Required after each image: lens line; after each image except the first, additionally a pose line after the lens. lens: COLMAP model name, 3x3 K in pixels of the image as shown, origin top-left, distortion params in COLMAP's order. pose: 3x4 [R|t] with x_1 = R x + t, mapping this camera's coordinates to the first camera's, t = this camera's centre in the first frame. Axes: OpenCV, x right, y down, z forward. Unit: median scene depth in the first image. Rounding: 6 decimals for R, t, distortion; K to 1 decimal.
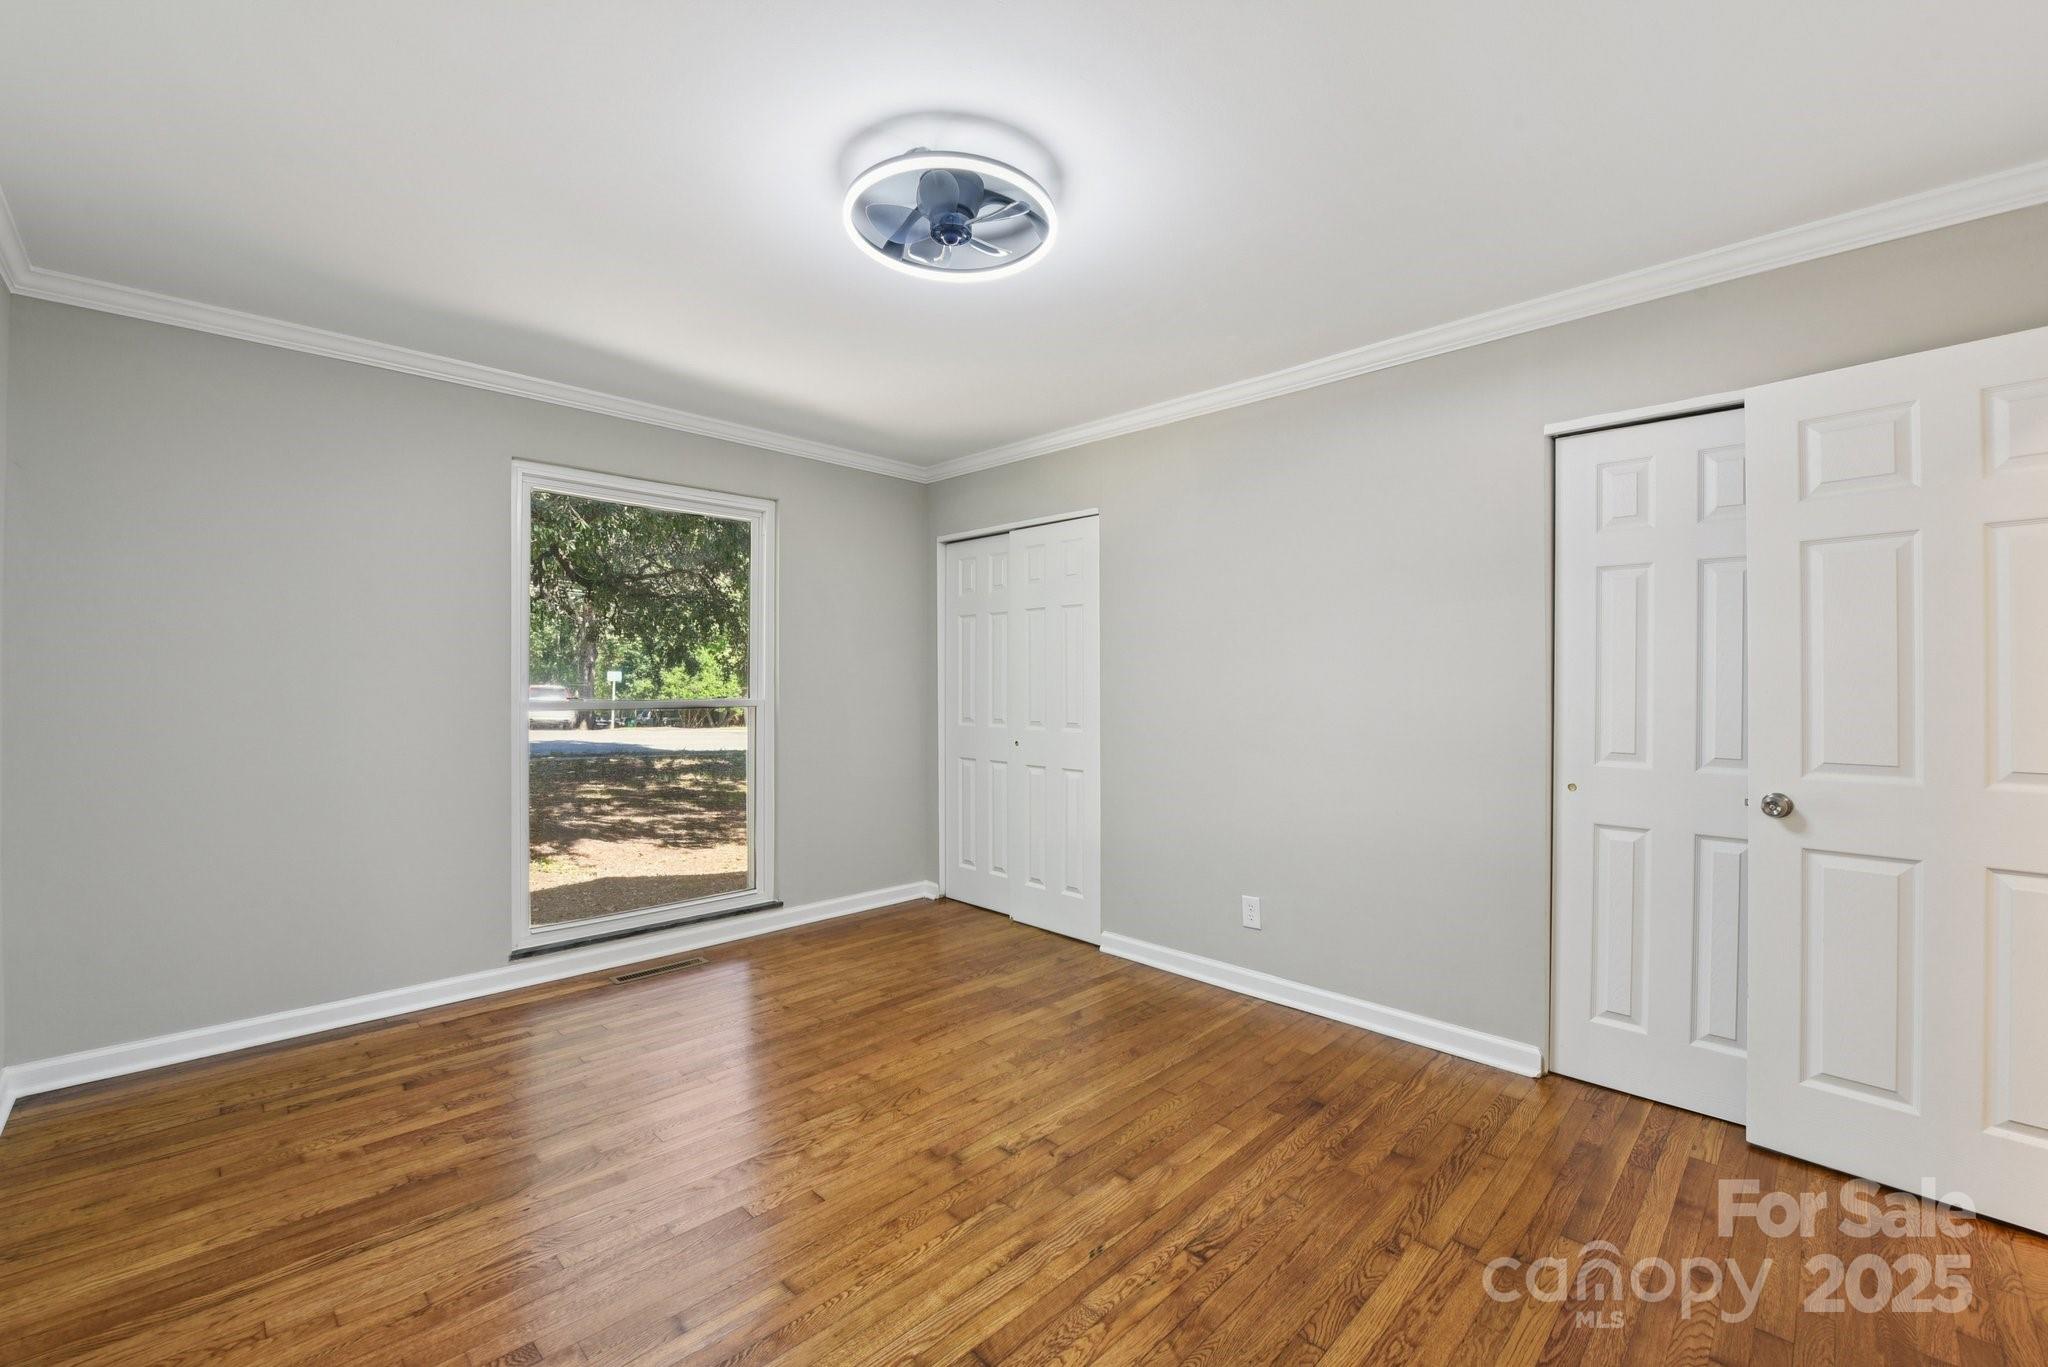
lens RADIAL K [[841.9, 0, 1024.0], [0, 841.9, 683.5], [0, 0, 1]] dist [-0.016497, -0.000028]
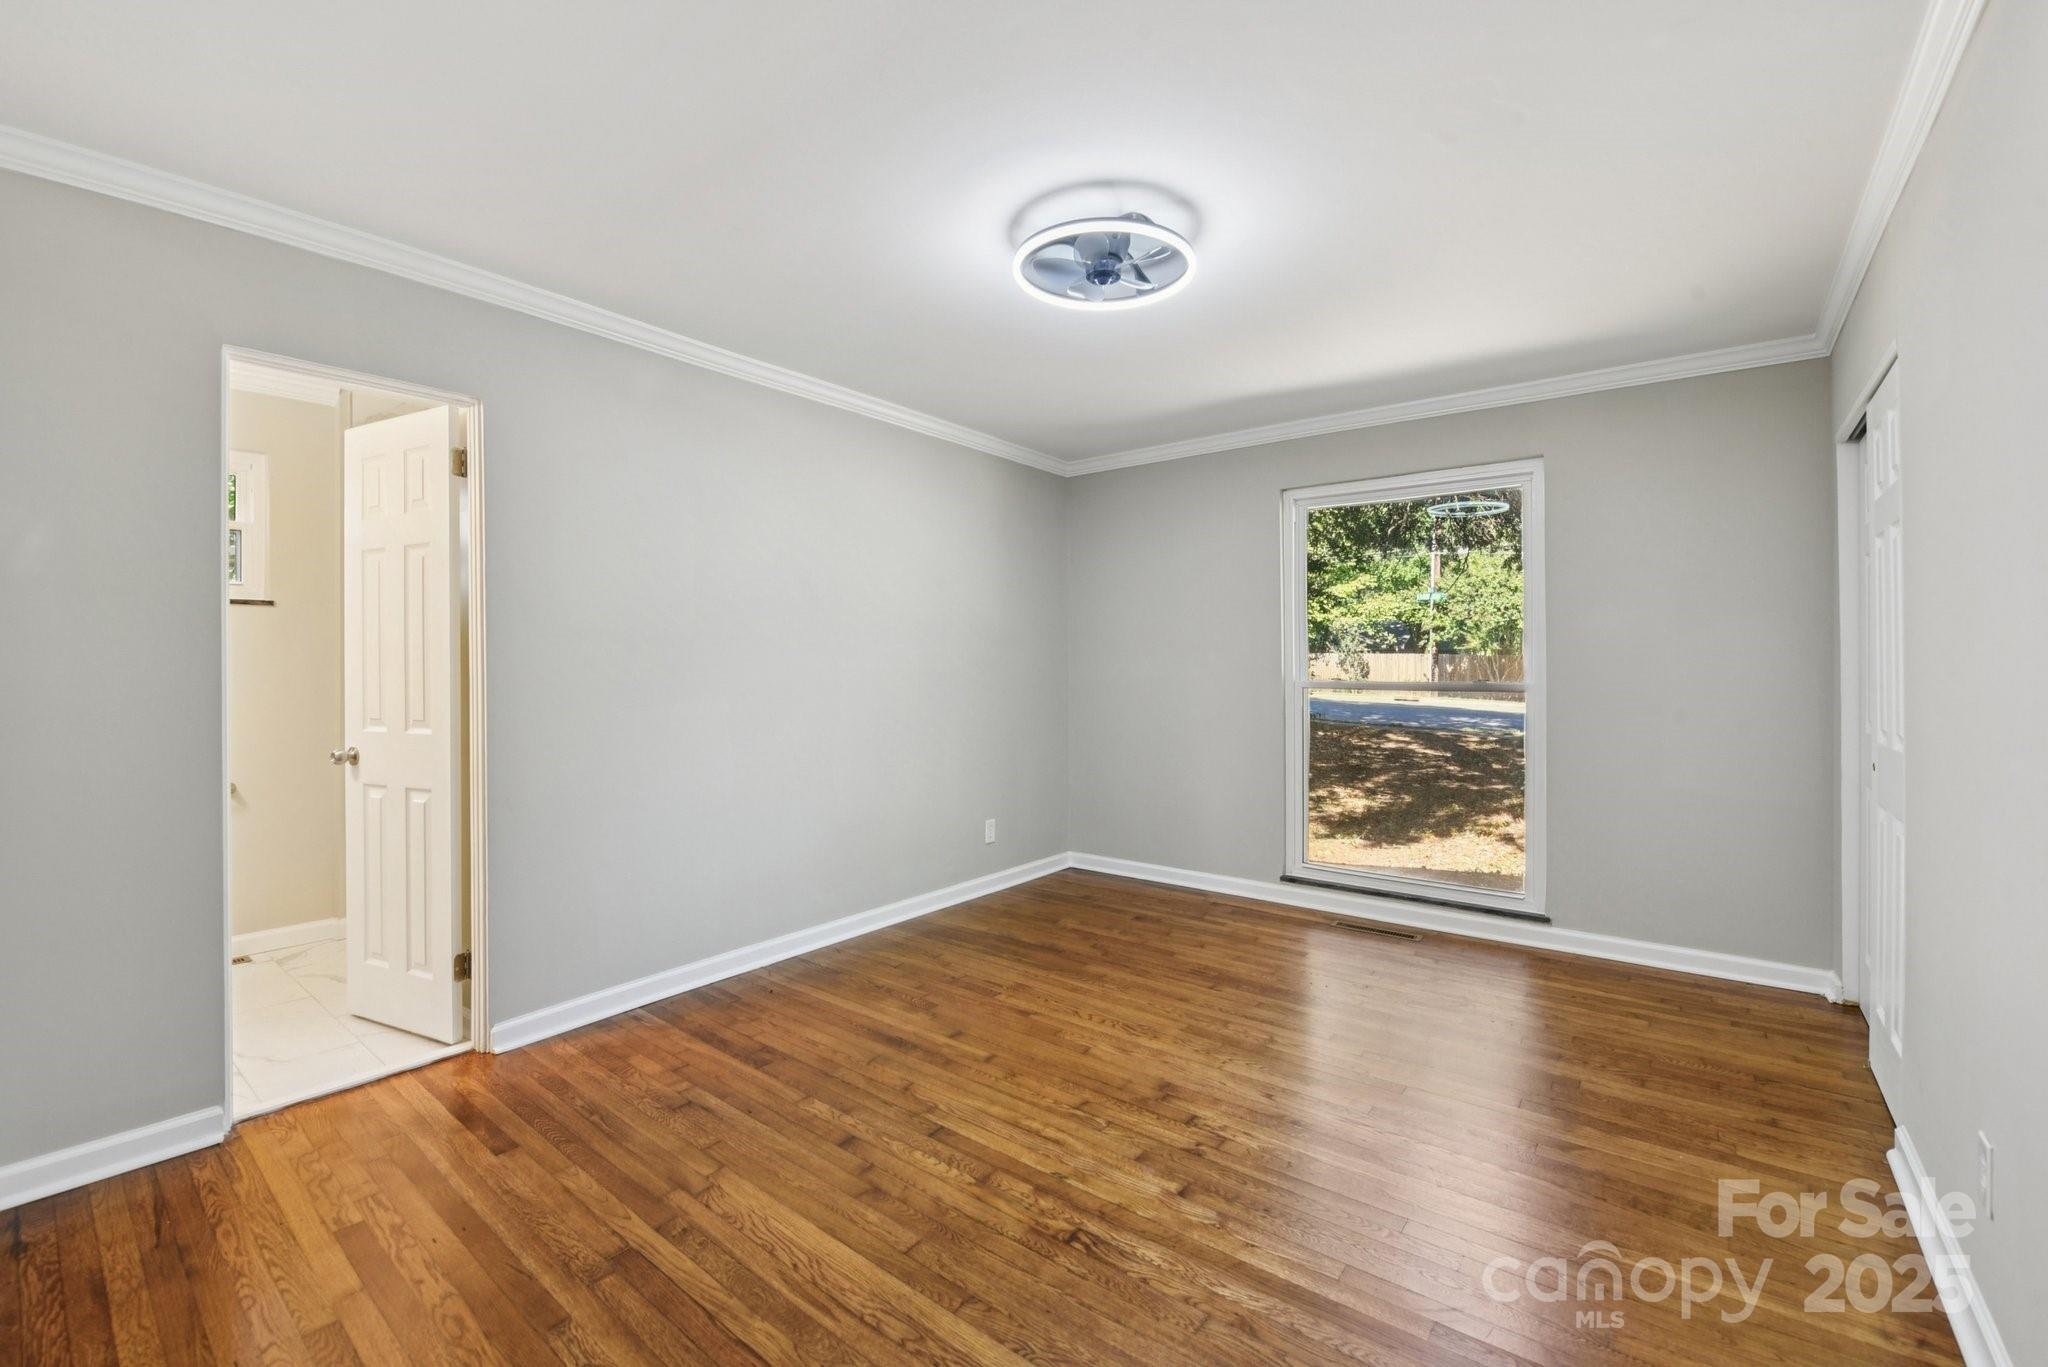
lens RADIAL K [[855.0, 0, 1020.7], [0, 855.0, 675.2], [0, 0, 1]] dist [0.014747, -0.021508]
pose [[0.111539, 0.004110, -0.993752, 0.610787], [0.002866, 0.999986, 0.004458, 0.004731], [0.993756, -0.003345, 0.111526, 0.415640]]
